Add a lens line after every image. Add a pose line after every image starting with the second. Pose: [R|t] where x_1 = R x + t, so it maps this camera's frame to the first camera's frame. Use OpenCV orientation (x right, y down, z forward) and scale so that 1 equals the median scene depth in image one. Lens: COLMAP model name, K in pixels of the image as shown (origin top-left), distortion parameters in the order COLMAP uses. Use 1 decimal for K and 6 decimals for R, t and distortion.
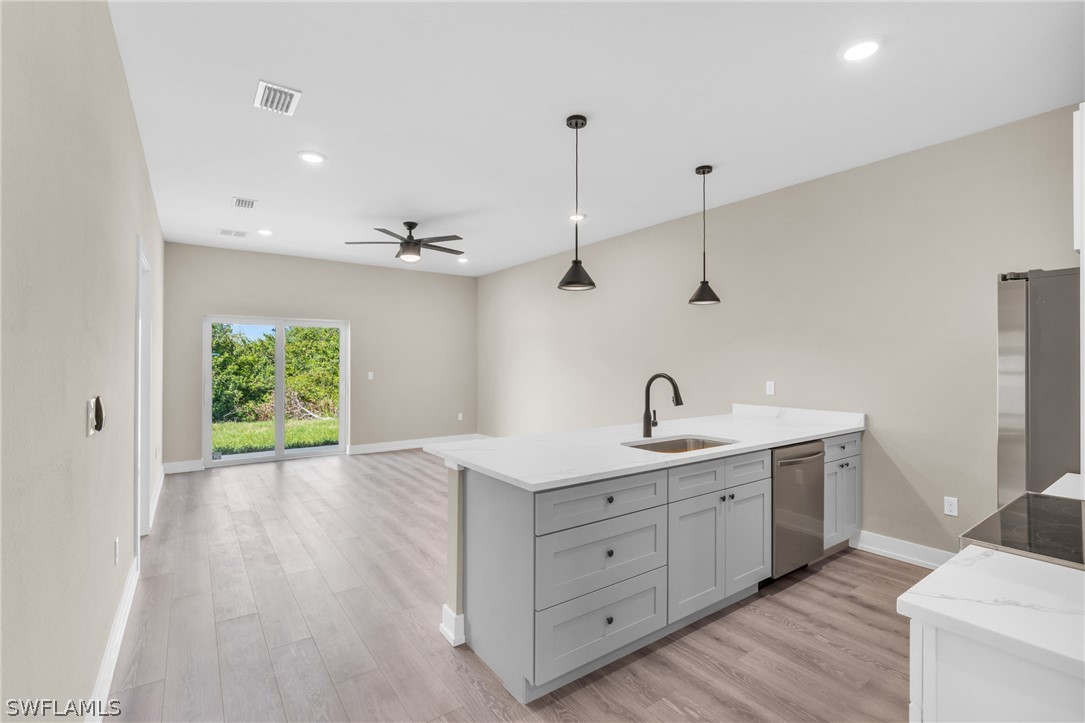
lens RADIAL K [[496.7, 0, 537.3], [0, 496.7, 360.0], [0, 0, 1]] dist [0.003998, 0.001028]
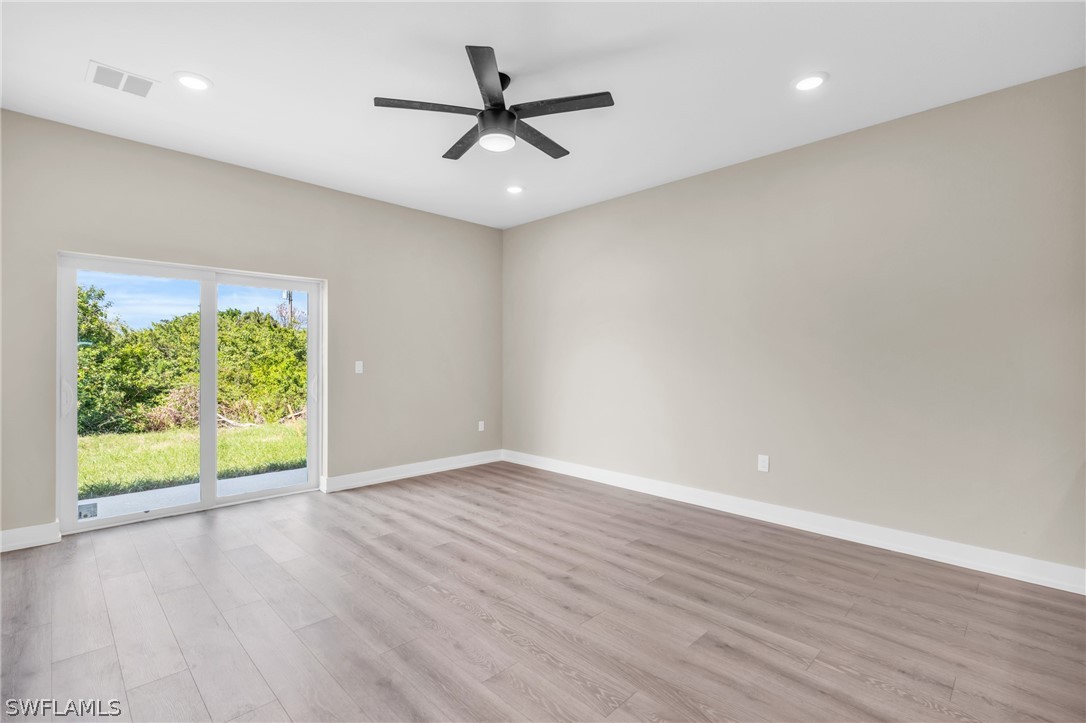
lens RADIAL K [[497.2, 0, 539.7], [0, 497.2, 359.5], [0, 0, 1]] dist [0.003998, 0.001028]
pose [[0.986770, 0.001134, 0.162122, -0.119450], [-0.002206, 0.999977, 0.006429, 0.009940], [-0.162111, -0.006702, 0.986750, 0.186444]]
